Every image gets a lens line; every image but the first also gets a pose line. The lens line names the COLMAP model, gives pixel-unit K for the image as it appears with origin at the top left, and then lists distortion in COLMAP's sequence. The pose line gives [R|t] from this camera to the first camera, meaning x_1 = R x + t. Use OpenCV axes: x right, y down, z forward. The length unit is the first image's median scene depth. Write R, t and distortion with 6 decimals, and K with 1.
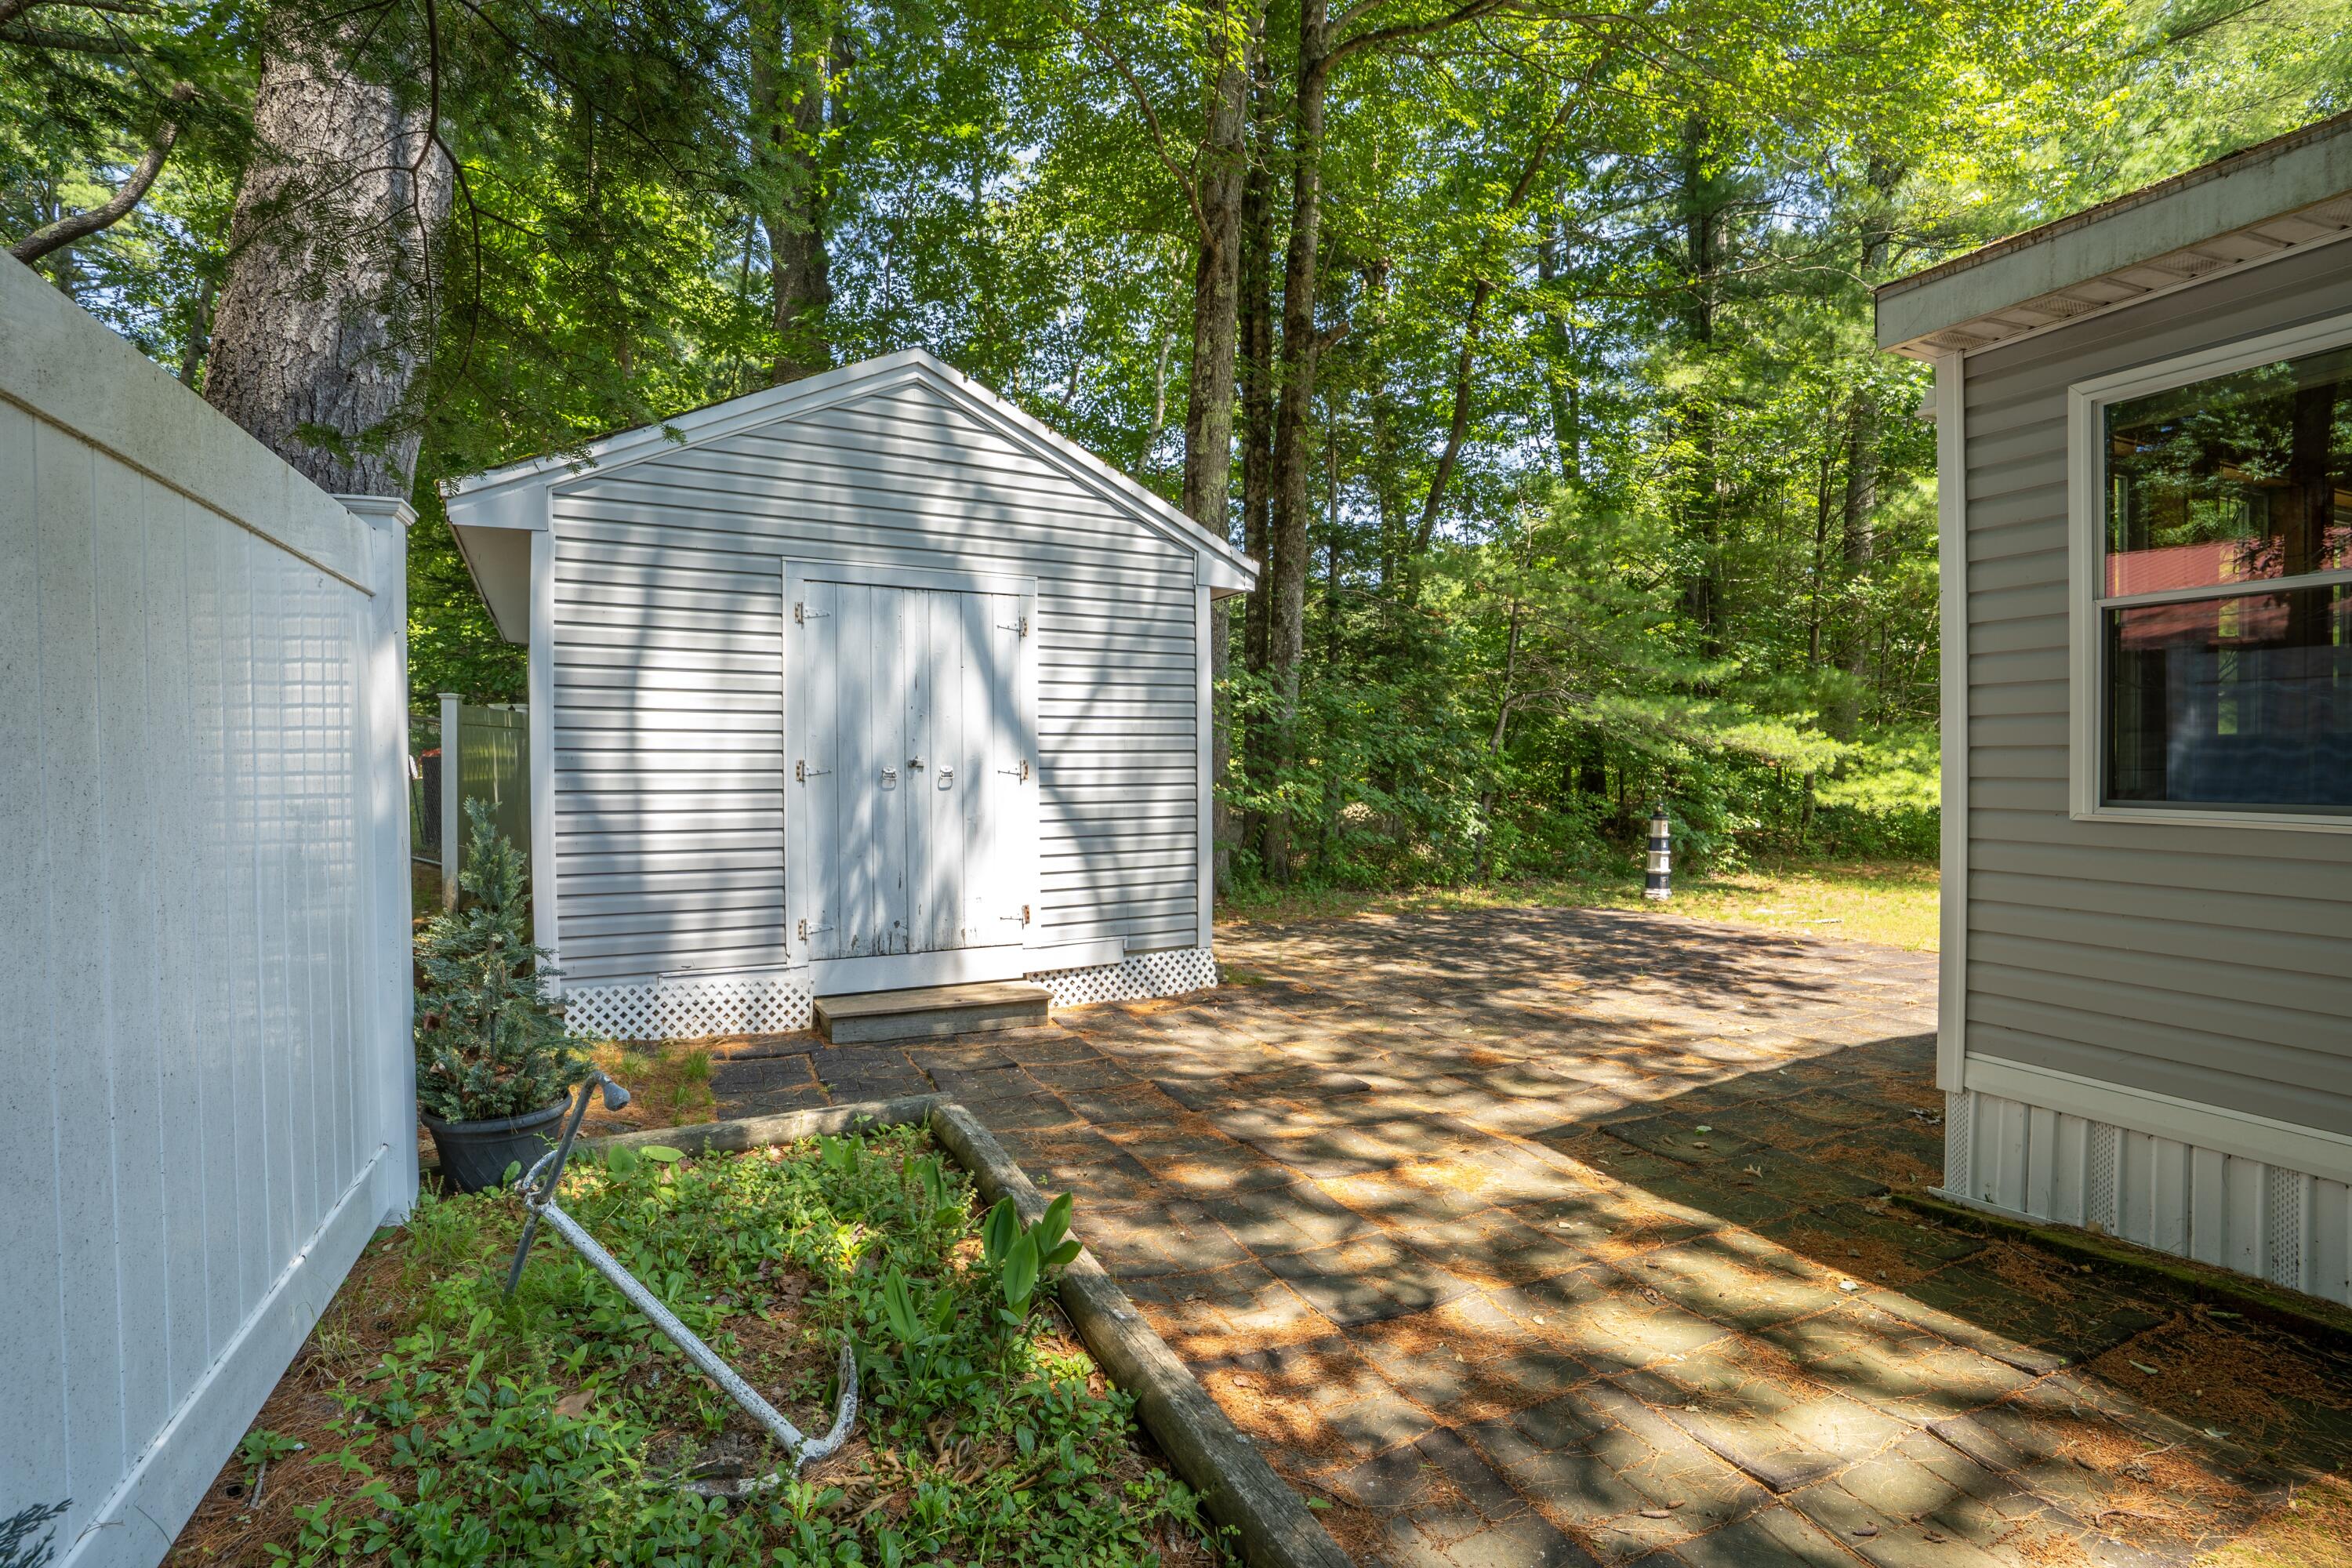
lens RADIAL K [[1101.2, 0, 1180.6], [0, 1101.2, 775.8], [0, 0, 1]] dist [-0.054881, 0.022970]
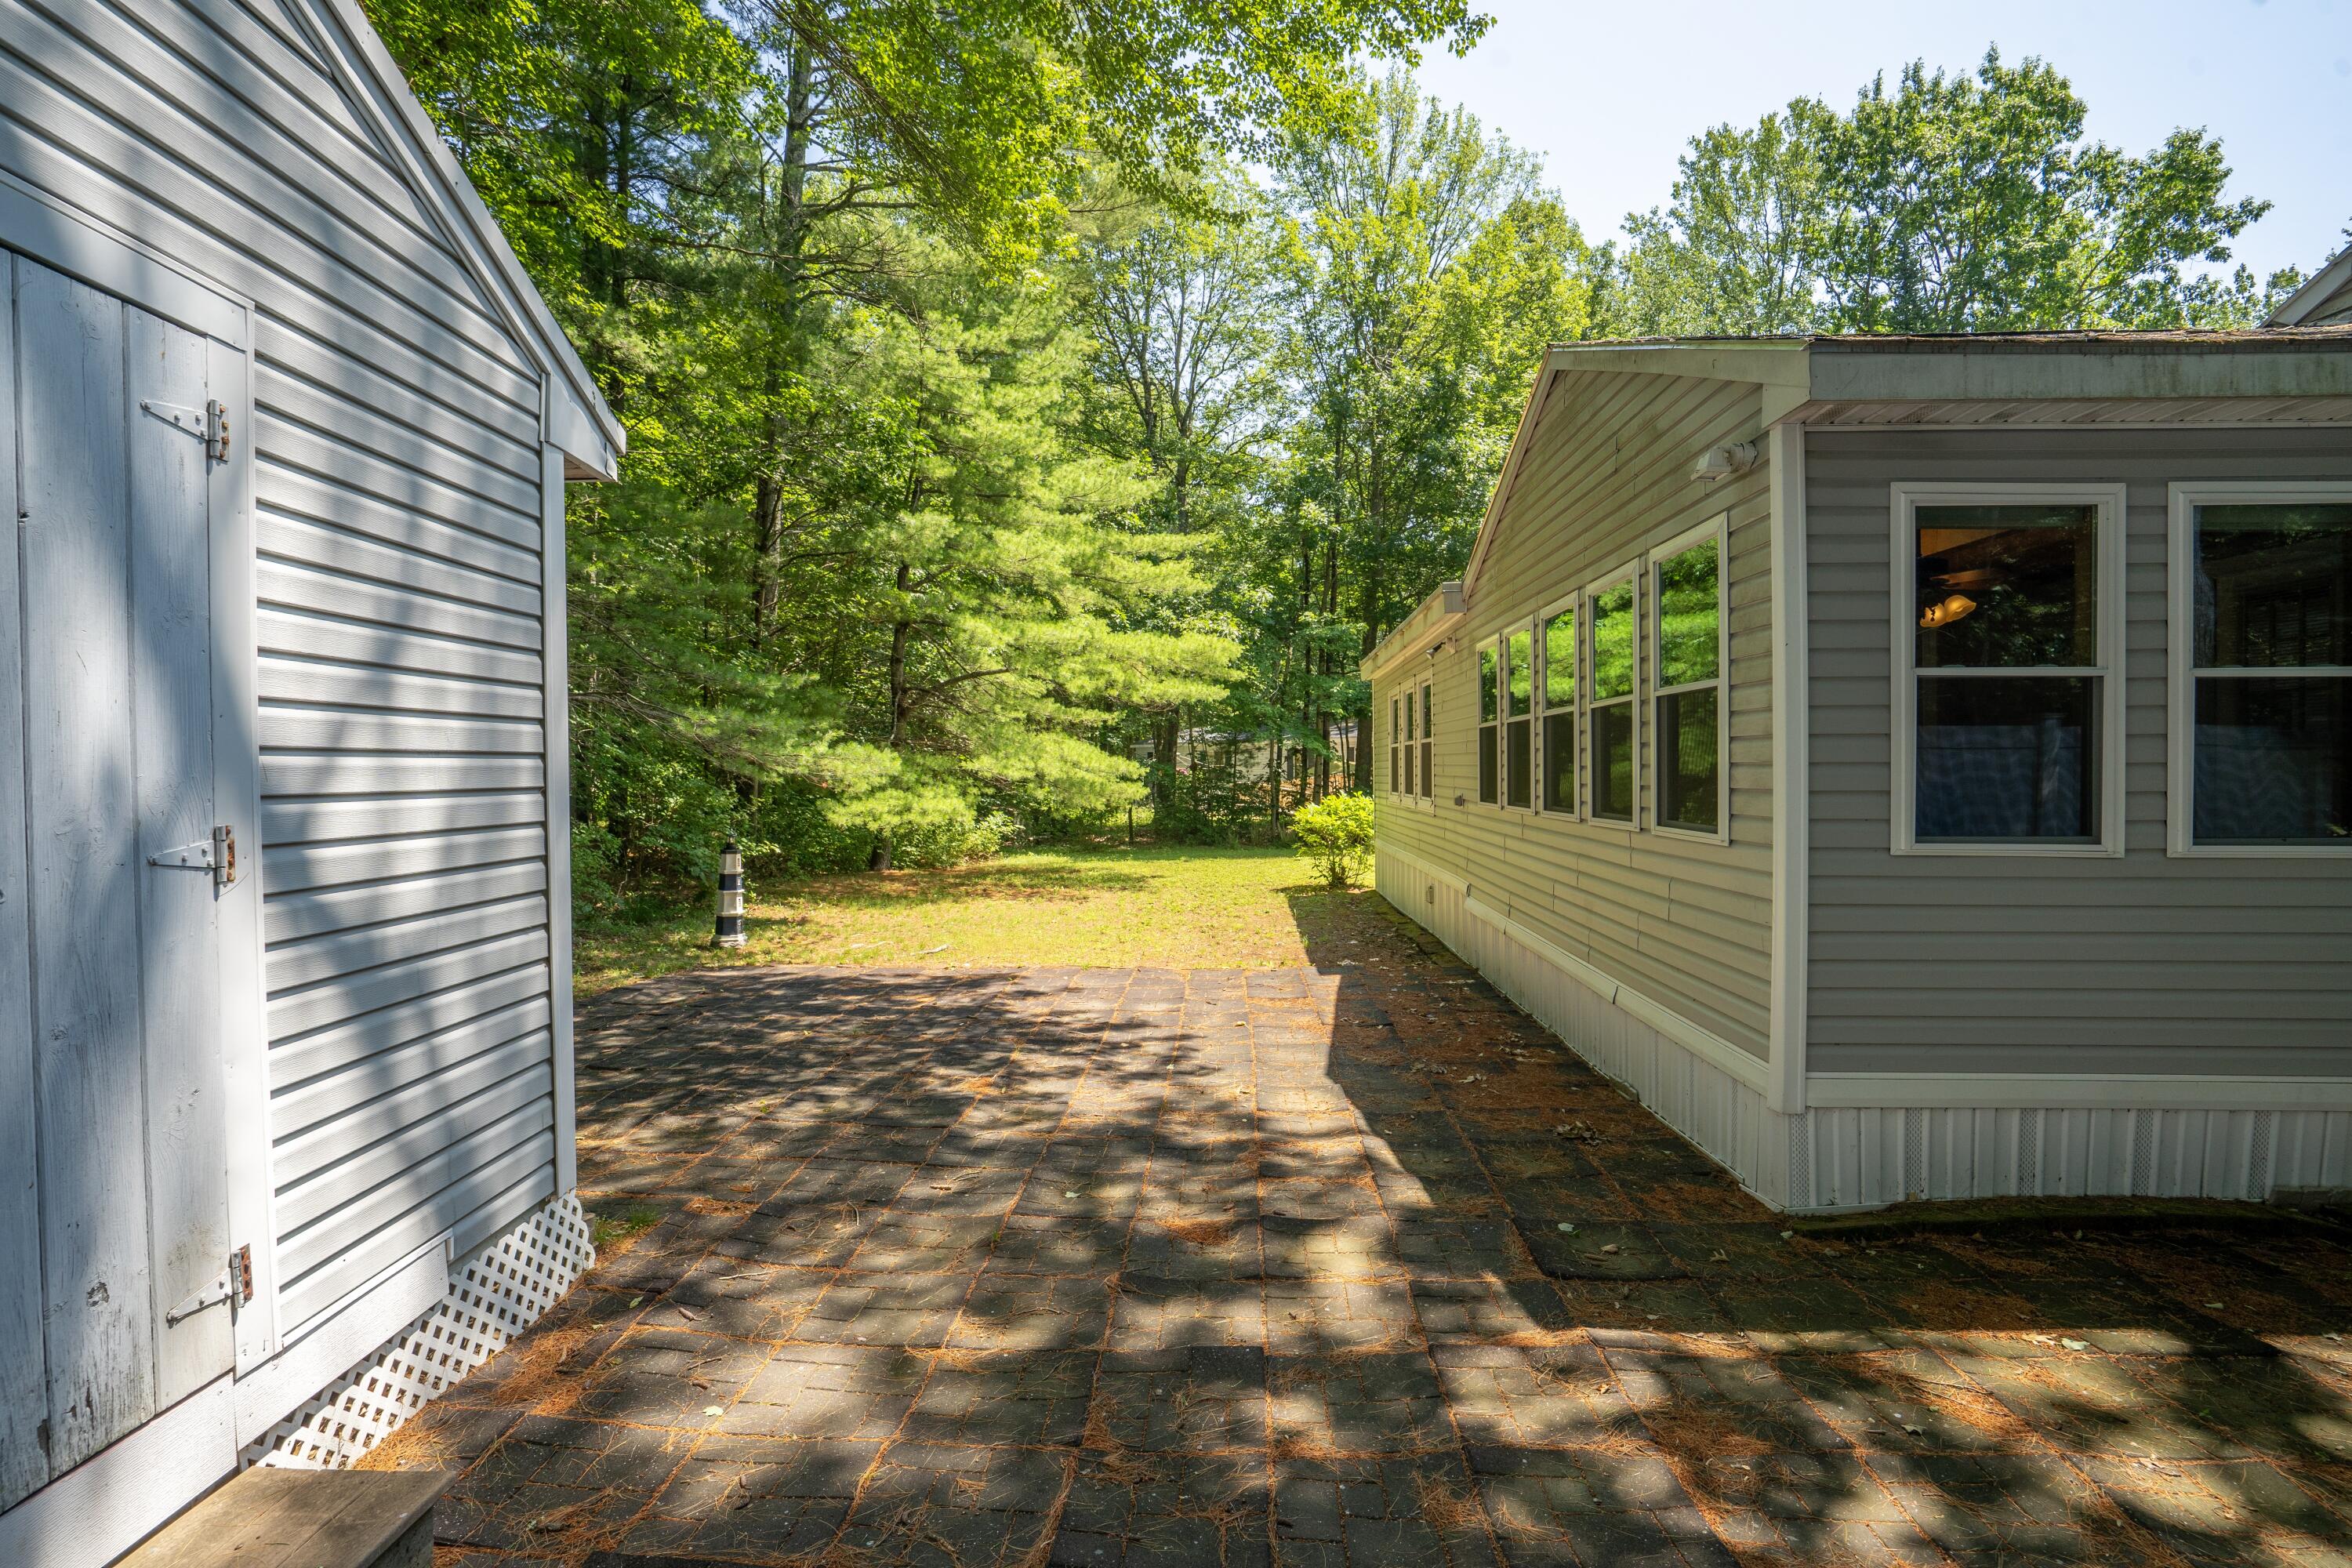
lens RADIAL K [[1101.2, 0, 1180.6], [0, 1101.2, 775.8], [0, 0, 1]] dist [-0.054881, 0.022970]
pose [[0.469248, -0.002441, 0.883063, -0.287523], [0.011883, 0.999923, -0.003551, -0.024307], [-0.882987, 0.012159, 0.469241, 0.567440]]
